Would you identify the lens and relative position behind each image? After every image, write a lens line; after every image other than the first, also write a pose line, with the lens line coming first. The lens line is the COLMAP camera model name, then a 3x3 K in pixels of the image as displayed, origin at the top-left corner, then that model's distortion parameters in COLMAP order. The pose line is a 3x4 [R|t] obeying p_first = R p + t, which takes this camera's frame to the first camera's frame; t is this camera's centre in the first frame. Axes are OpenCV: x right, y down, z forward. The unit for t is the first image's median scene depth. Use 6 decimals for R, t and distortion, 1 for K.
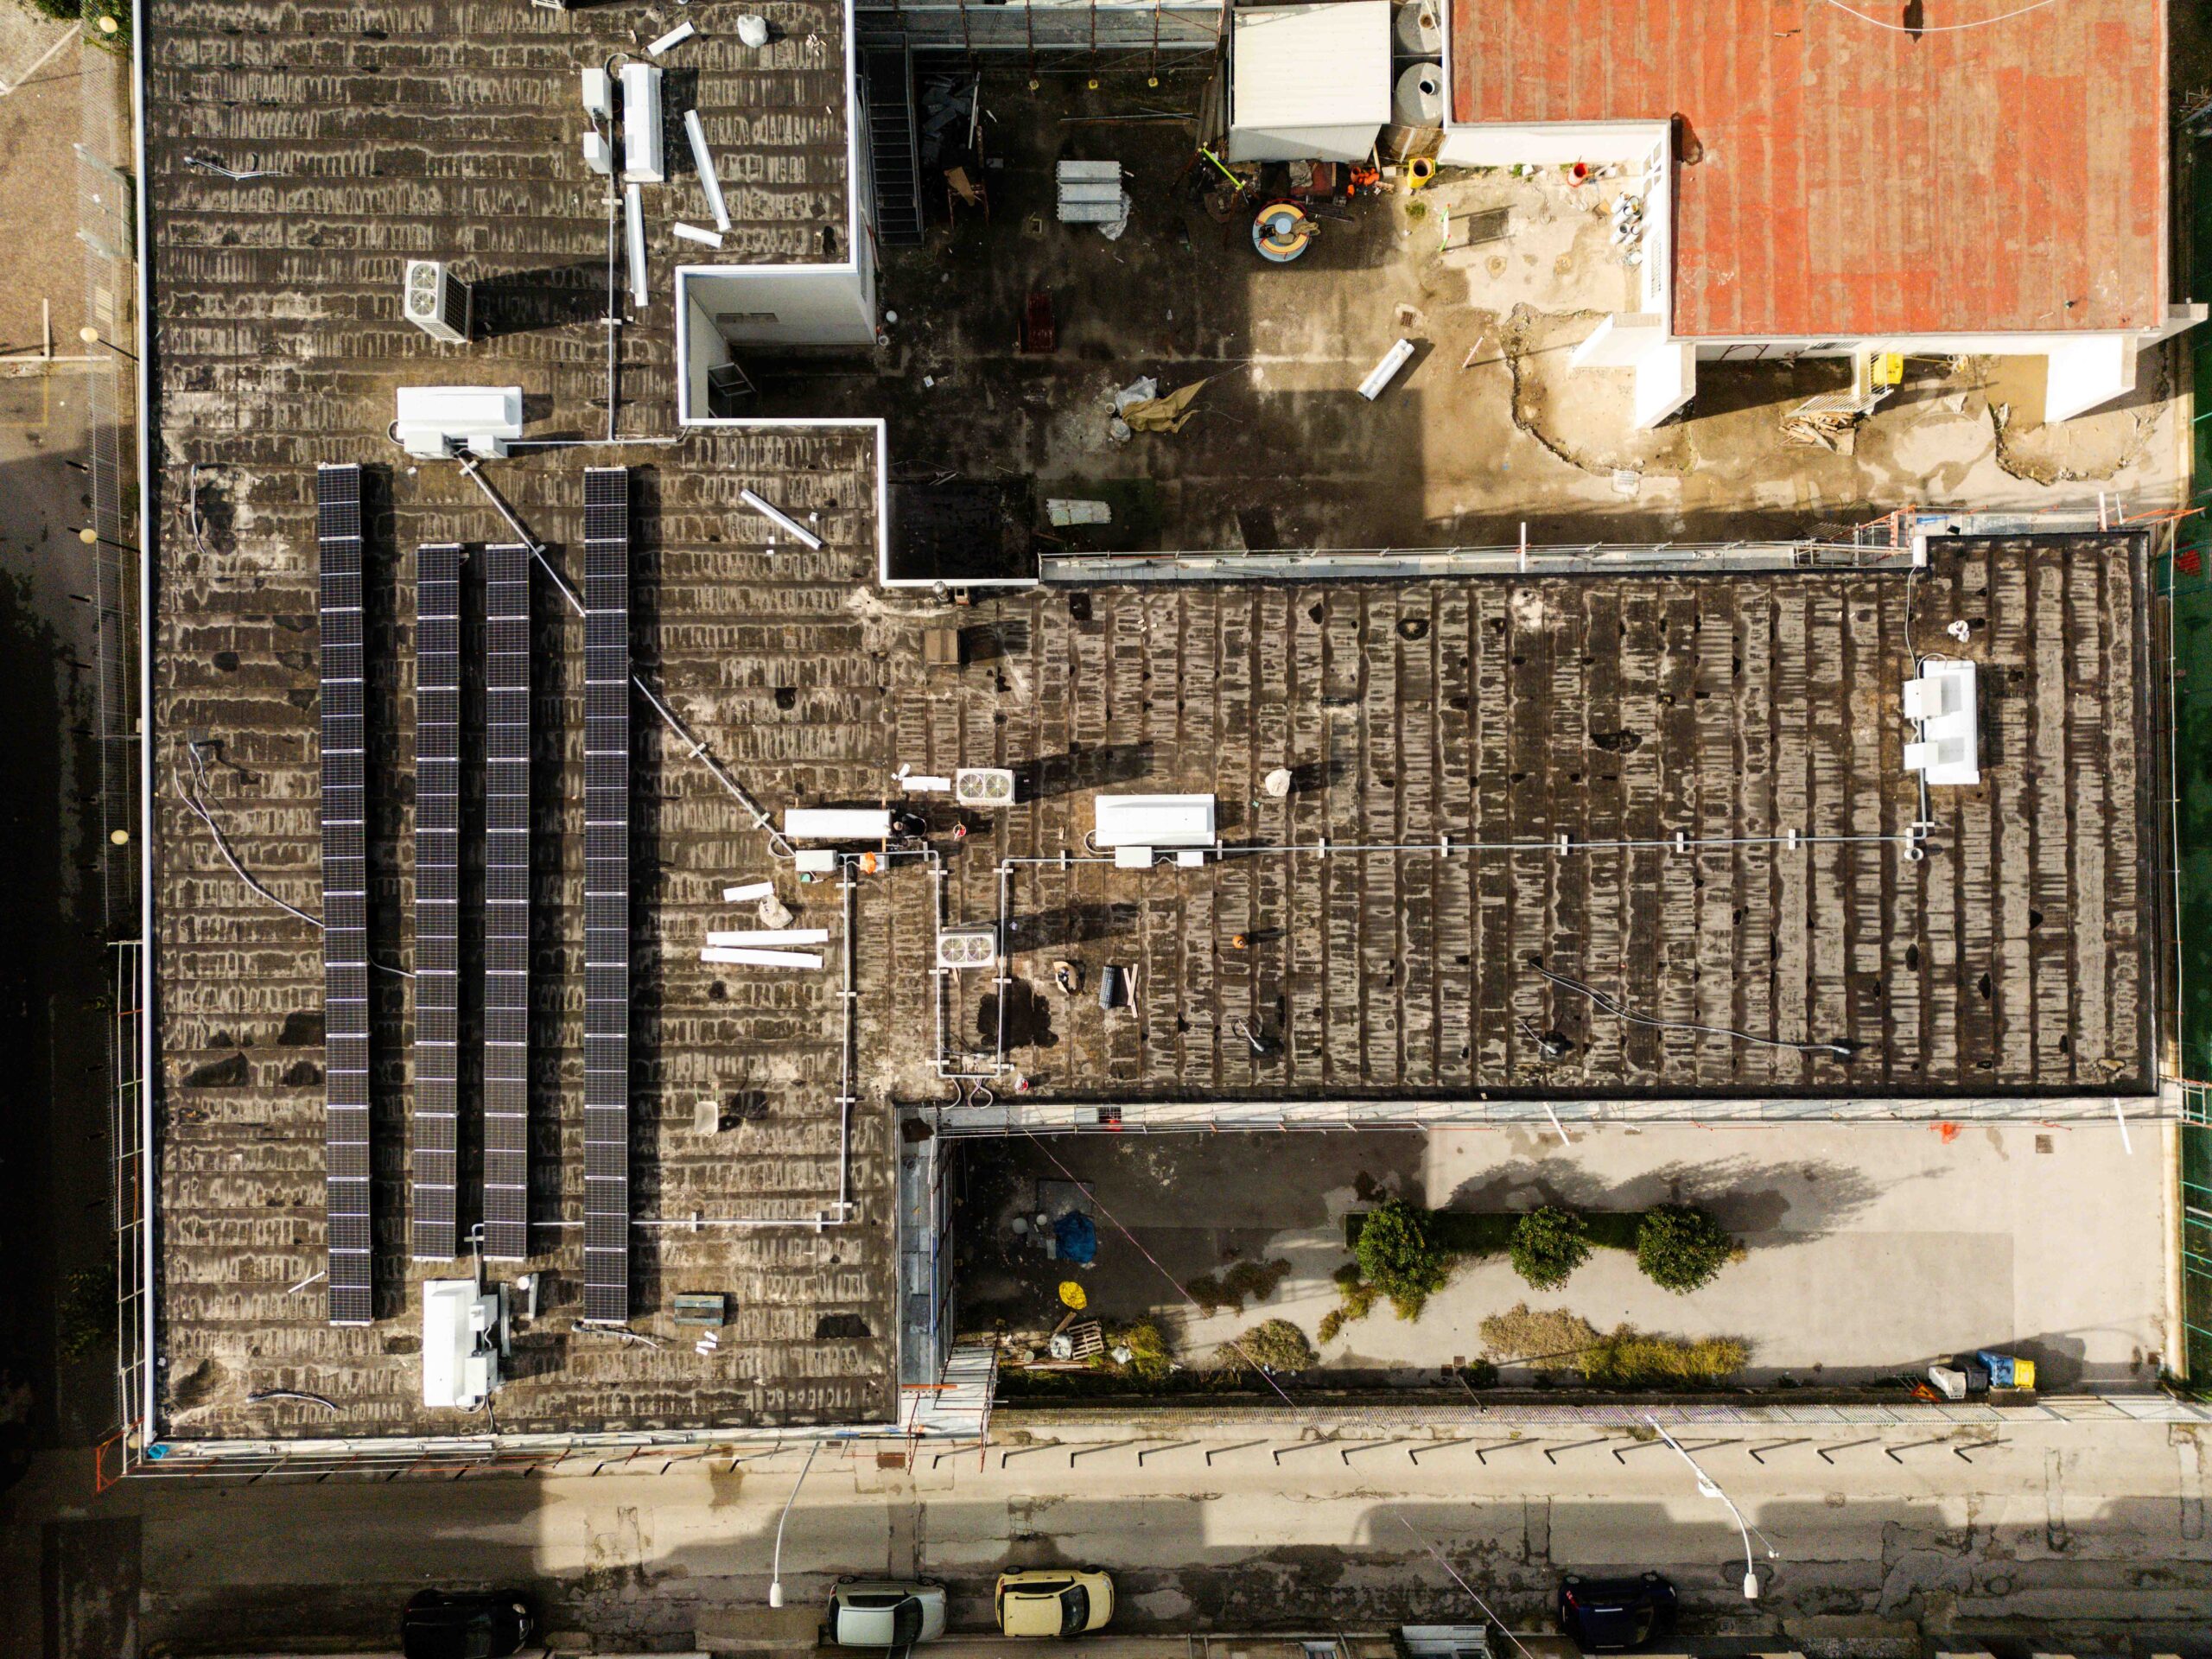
lens RADIAL K [[1542.1, 0, 1099.2], [0, 1542.1, 828.9], [0, 0, 1]] dist [0.075123, -0.067105]
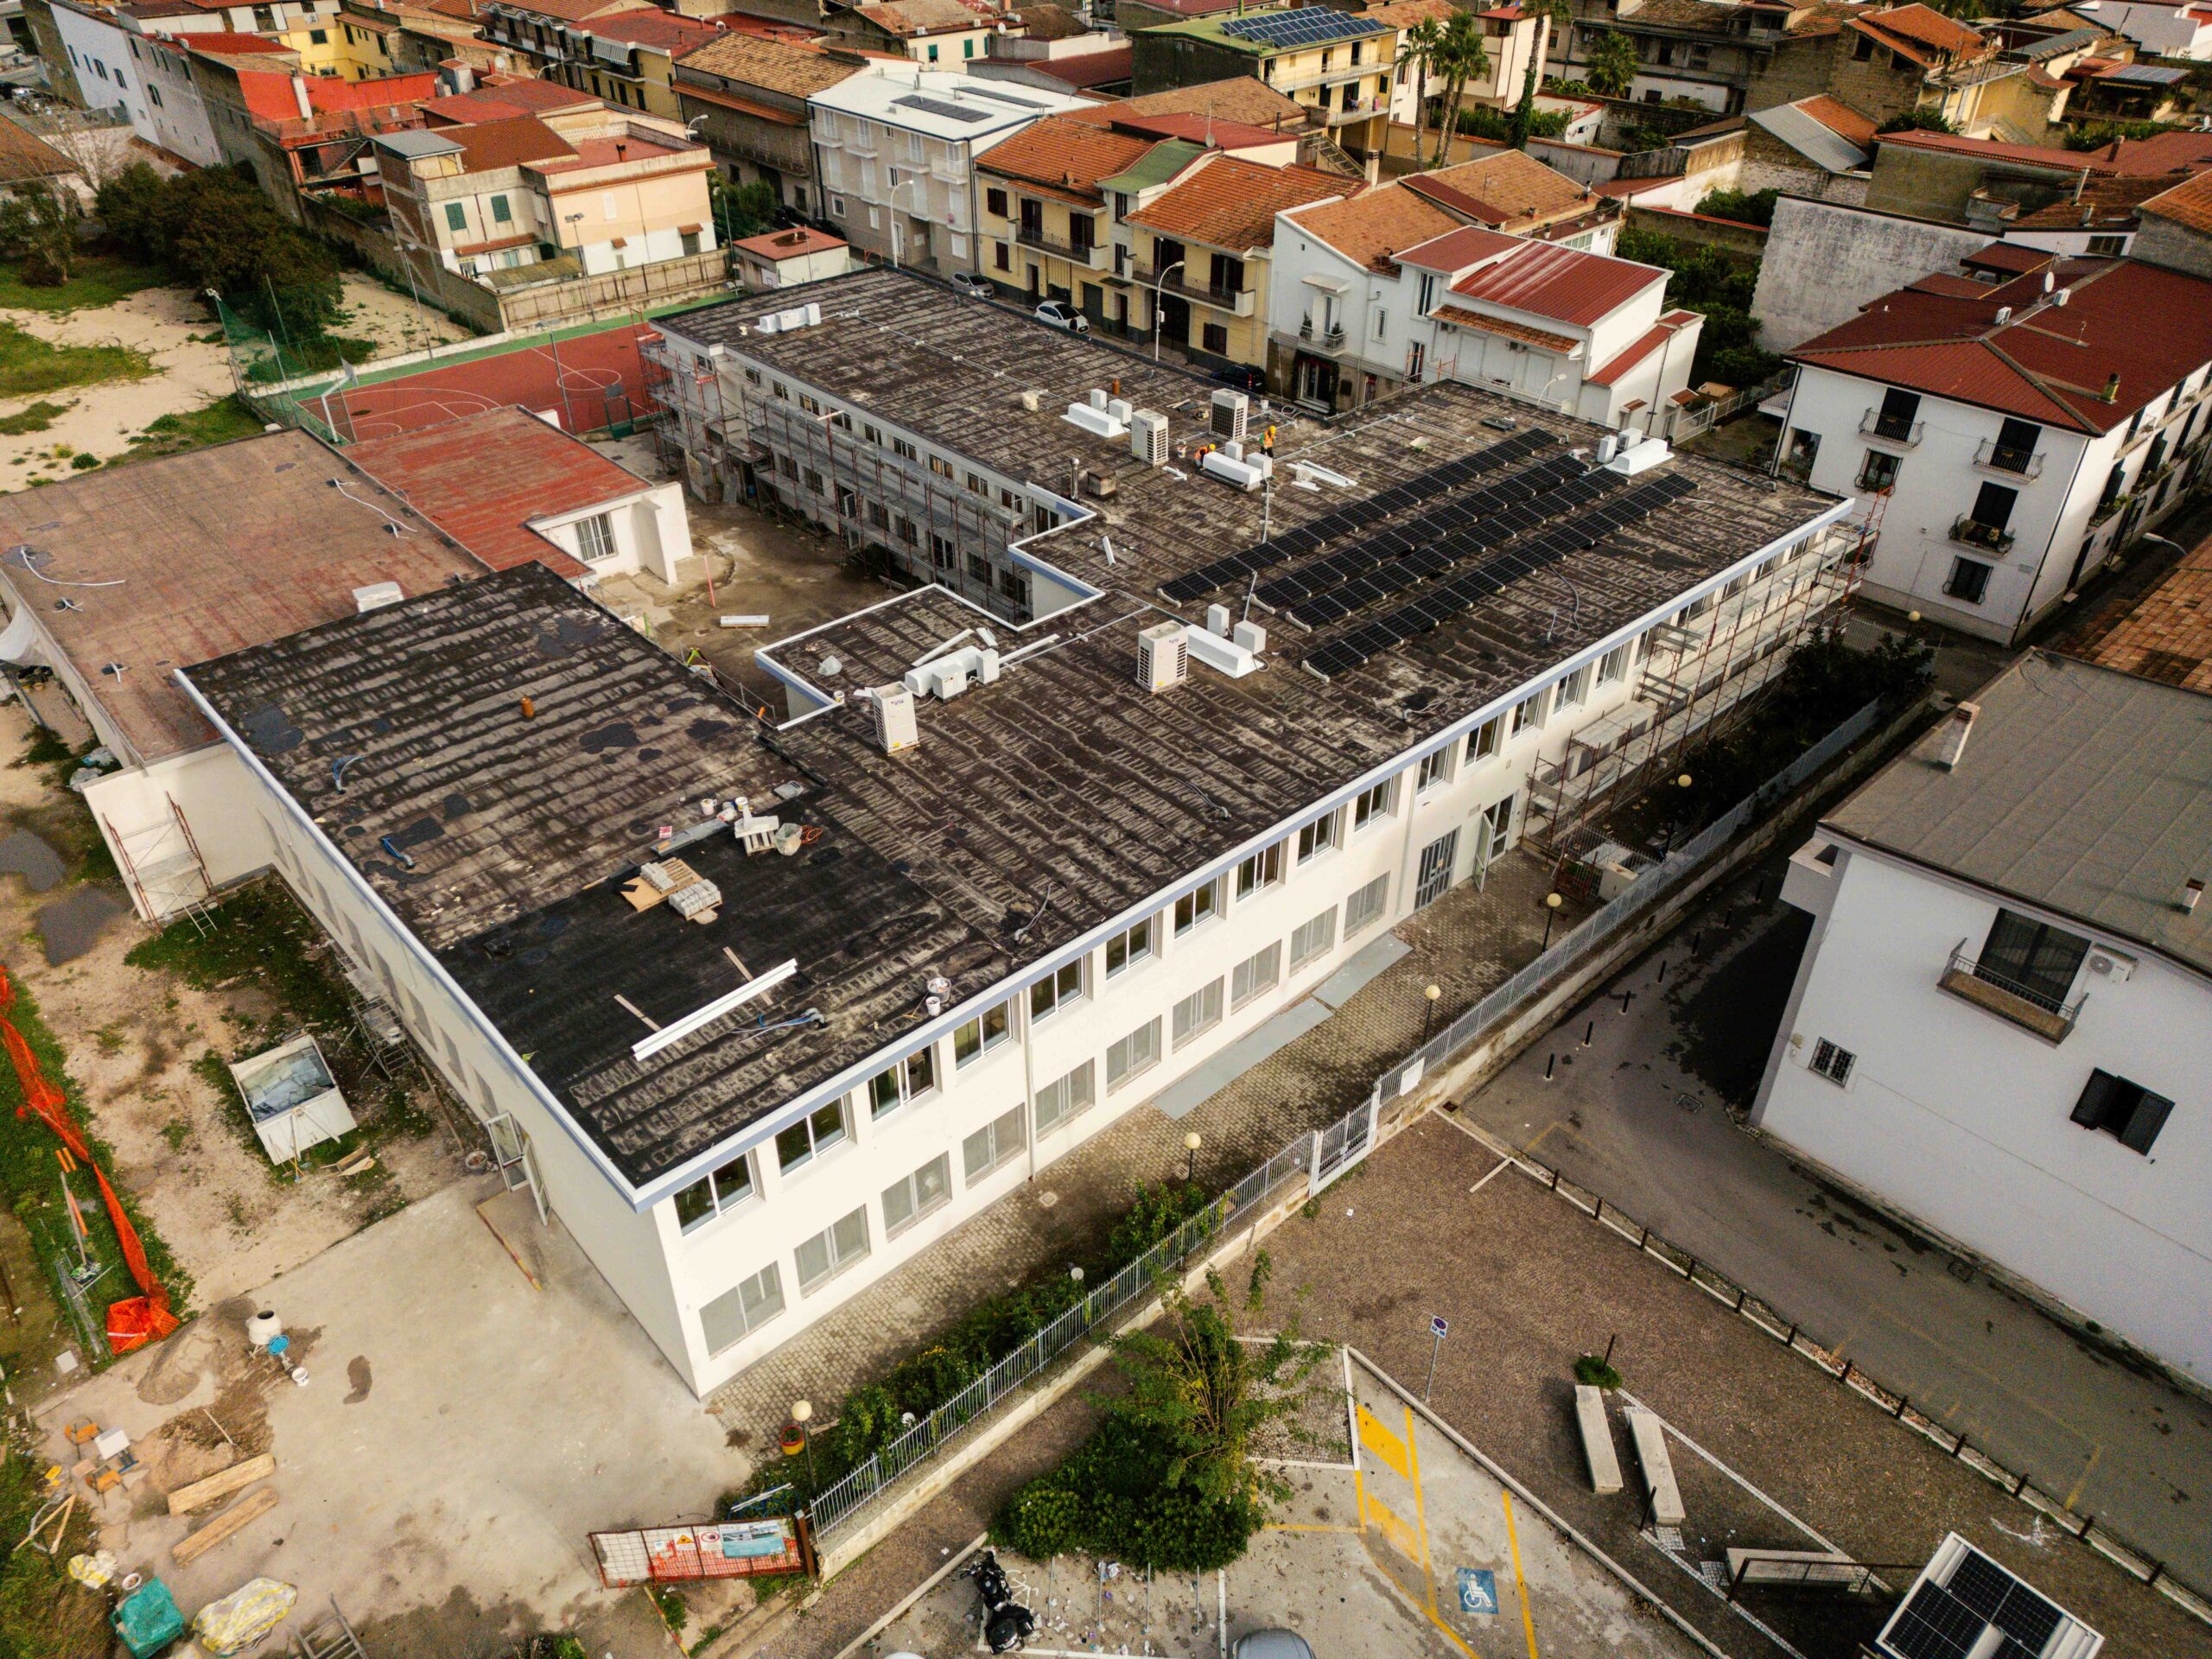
lens RADIAL K [[1542.1, 0, 1099.2], [0, 1542.1, 828.9], [0, 0, 1]] dist [0.075123, -0.067105]
pose [[-0.660377, -0.434867, 0.612203, -1.166675], [0.750901, -0.374783, 0.543769, -1.062660], [-0.007024, 0.818797, 0.574040, 0.402723]]
